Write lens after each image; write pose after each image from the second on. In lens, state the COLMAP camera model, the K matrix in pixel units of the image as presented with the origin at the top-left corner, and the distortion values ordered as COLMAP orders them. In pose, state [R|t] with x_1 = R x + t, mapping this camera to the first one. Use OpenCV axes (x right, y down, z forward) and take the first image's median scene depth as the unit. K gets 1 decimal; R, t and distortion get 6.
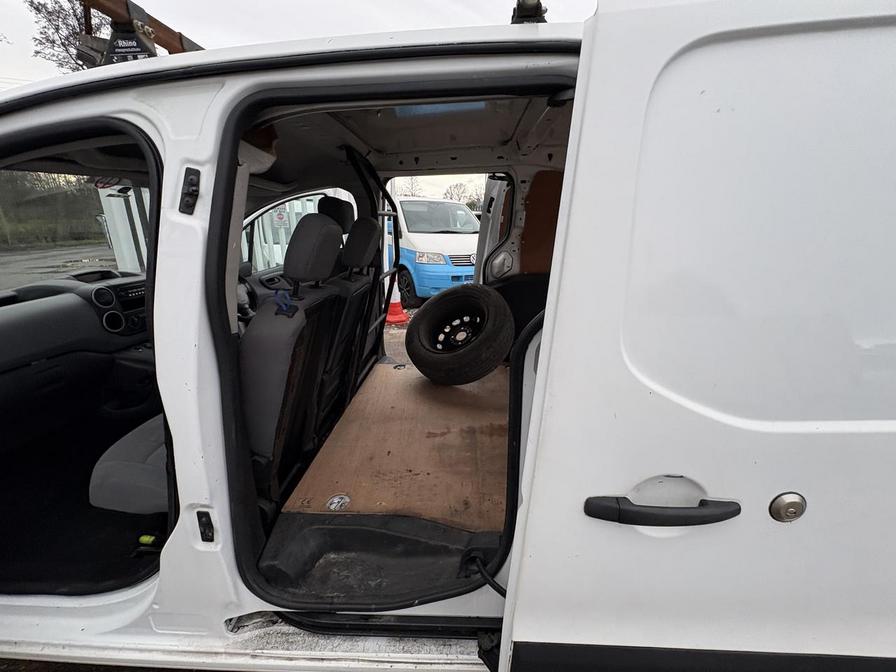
lens RADIAL K [[355.3, 0, 453.0], [0, 355.3, 333.9], [0, 0, 1]] dist [-0.000916, -0.000213]
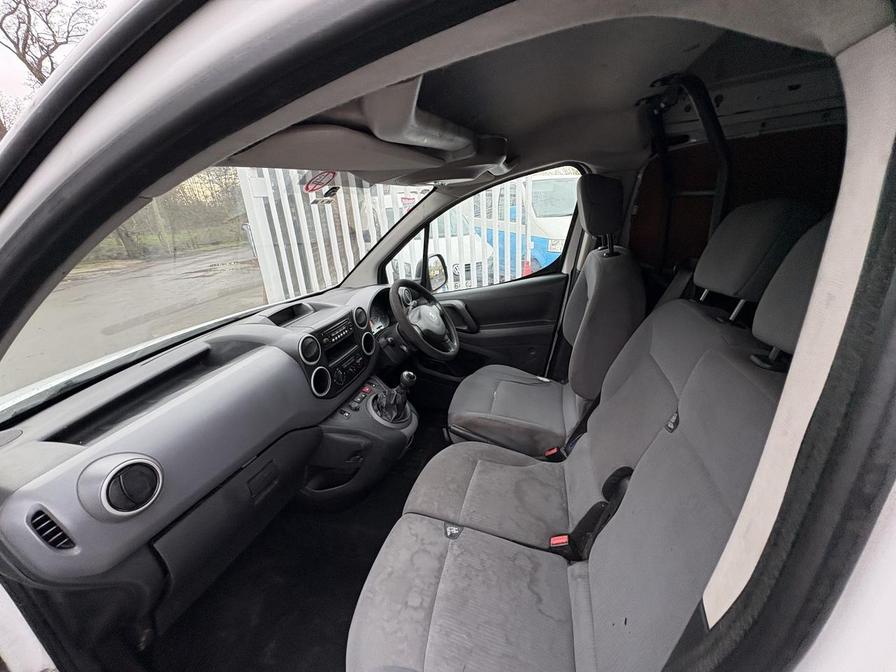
lens RADIAL K [[355.3, 0, 446.8], [0, 355.3, 337.6], [0, 0, 1]] dist [-0.000916, -0.000213]
pose [[0.971755, 0.001216, -0.235988, -0.504174], [0.010555, 0.998762, 0.048609, -0.144341], [0.235755, -0.049727, 0.970539, 0.344828]]
